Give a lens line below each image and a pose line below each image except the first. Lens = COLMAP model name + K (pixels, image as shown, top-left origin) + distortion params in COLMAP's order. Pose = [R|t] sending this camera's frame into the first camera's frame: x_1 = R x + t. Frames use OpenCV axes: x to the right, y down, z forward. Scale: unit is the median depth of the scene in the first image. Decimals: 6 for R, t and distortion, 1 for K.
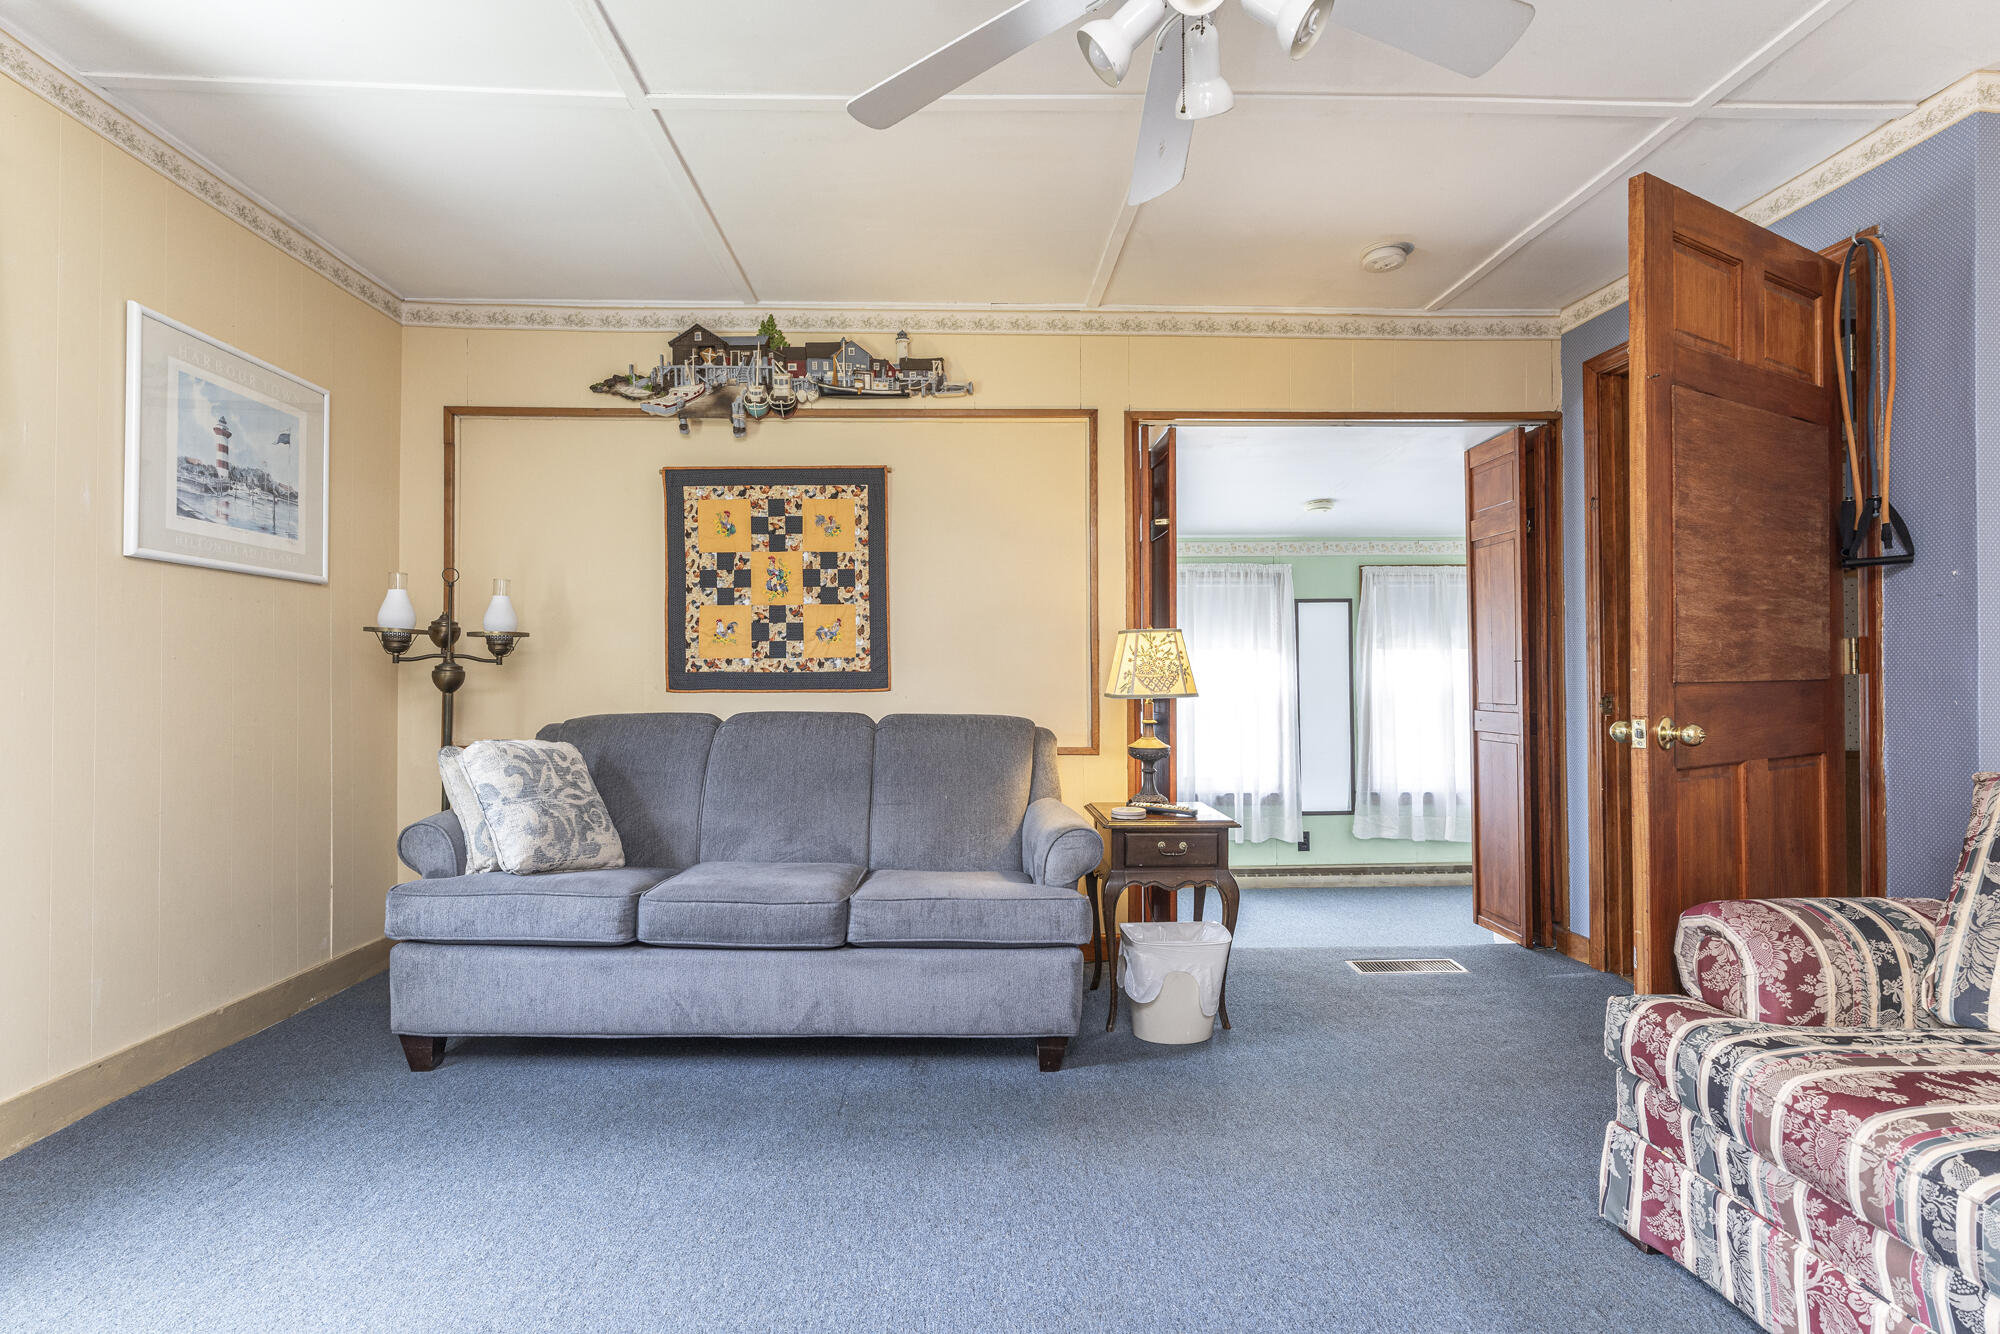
lens RADIAL K [[946.7, 0, 999.9], [0, 946.7, 667.8], [0, 0, 1]] dist [0.003844, -0.001730]
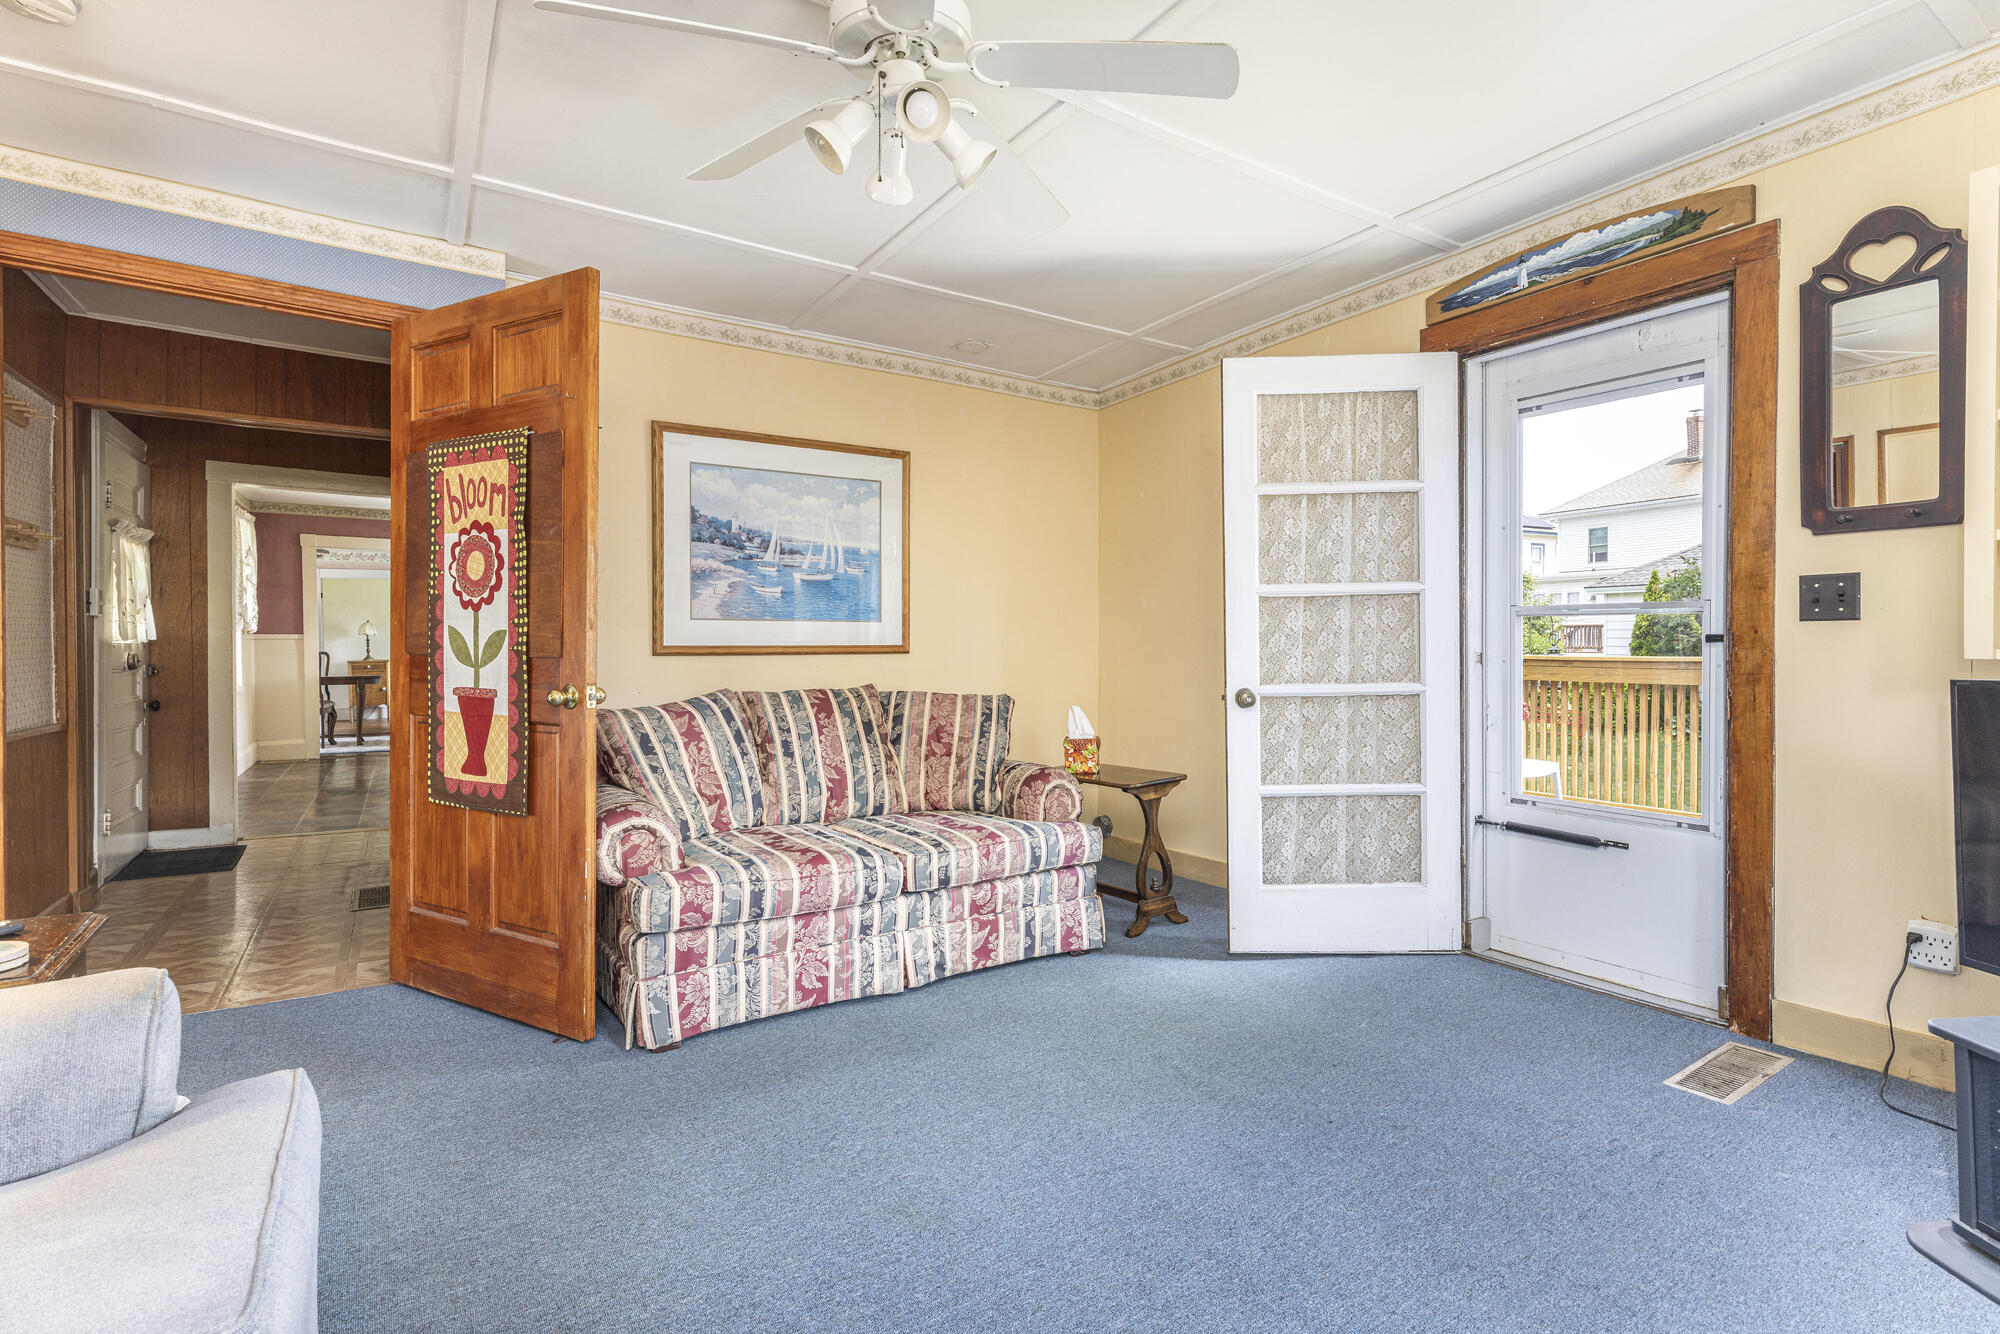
lens RADIAL K [[946.7, 0, 989.6], [0, 946.7, 654.7], [0, 0, 1]] dist [0.003844, -0.001730]
pose [[-0.499989, -0.006337, 0.866009, -0.575229], [-0.006373, 0.999973, 0.003638, 0.001741], [-0.866008, -0.003700, -0.500016, 0.924969]]
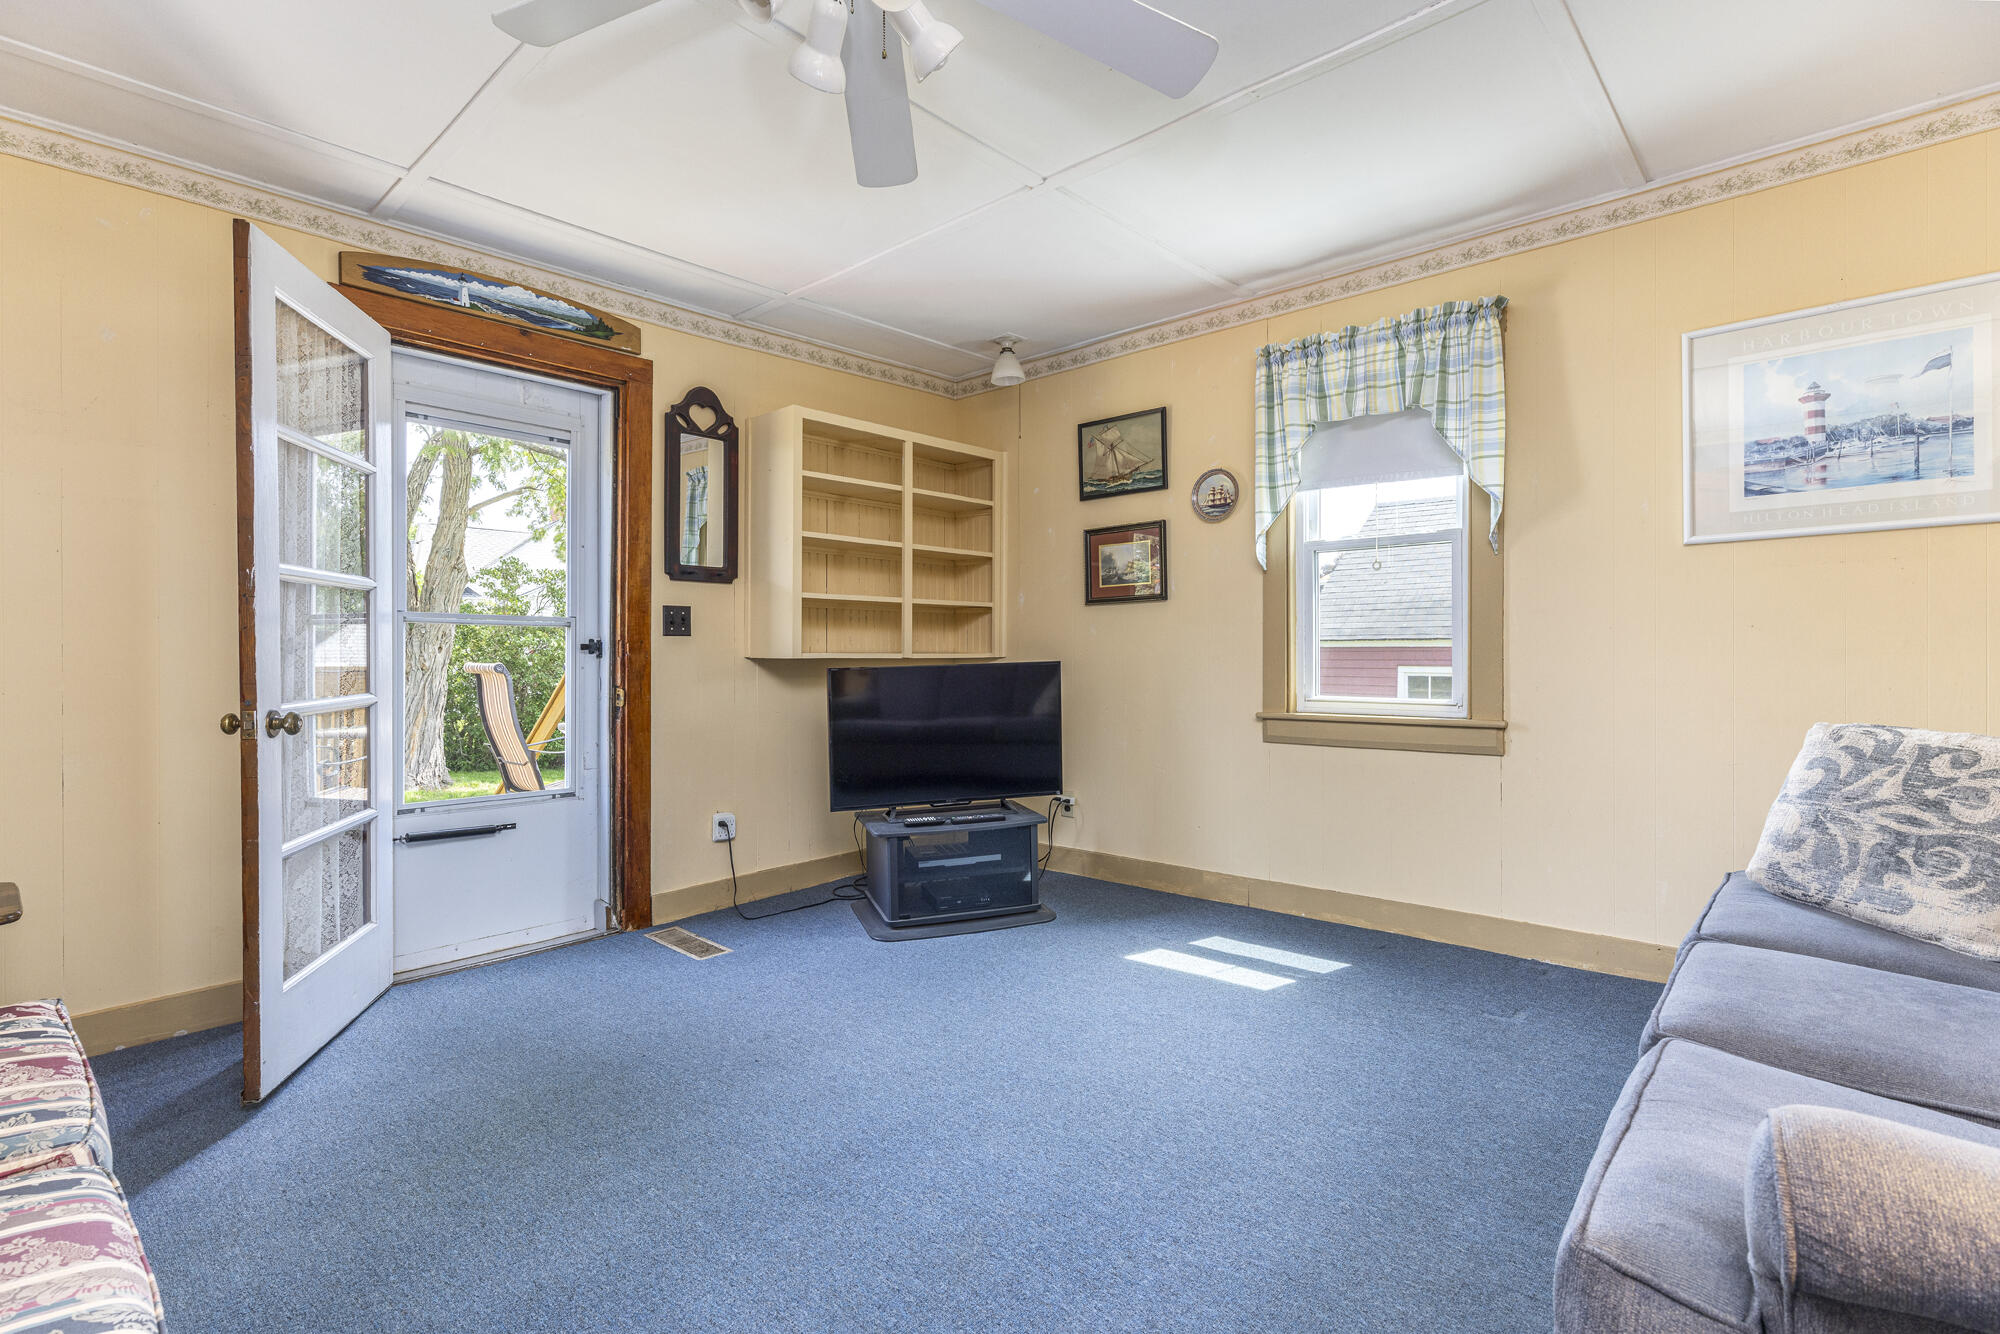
lens RADIAL K [[946.7, 0, 989.2], [0, 946.7, 660.4], [0, 0, 1]] dist [0.003844, -0.001730]
pose [[-0.698997, 0.005704, -0.715101, 0.508018], [0.015848, 0.999846, -0.007517, 0.021652], [0.714949, -0.016587, -0.698980, 1.087747]]
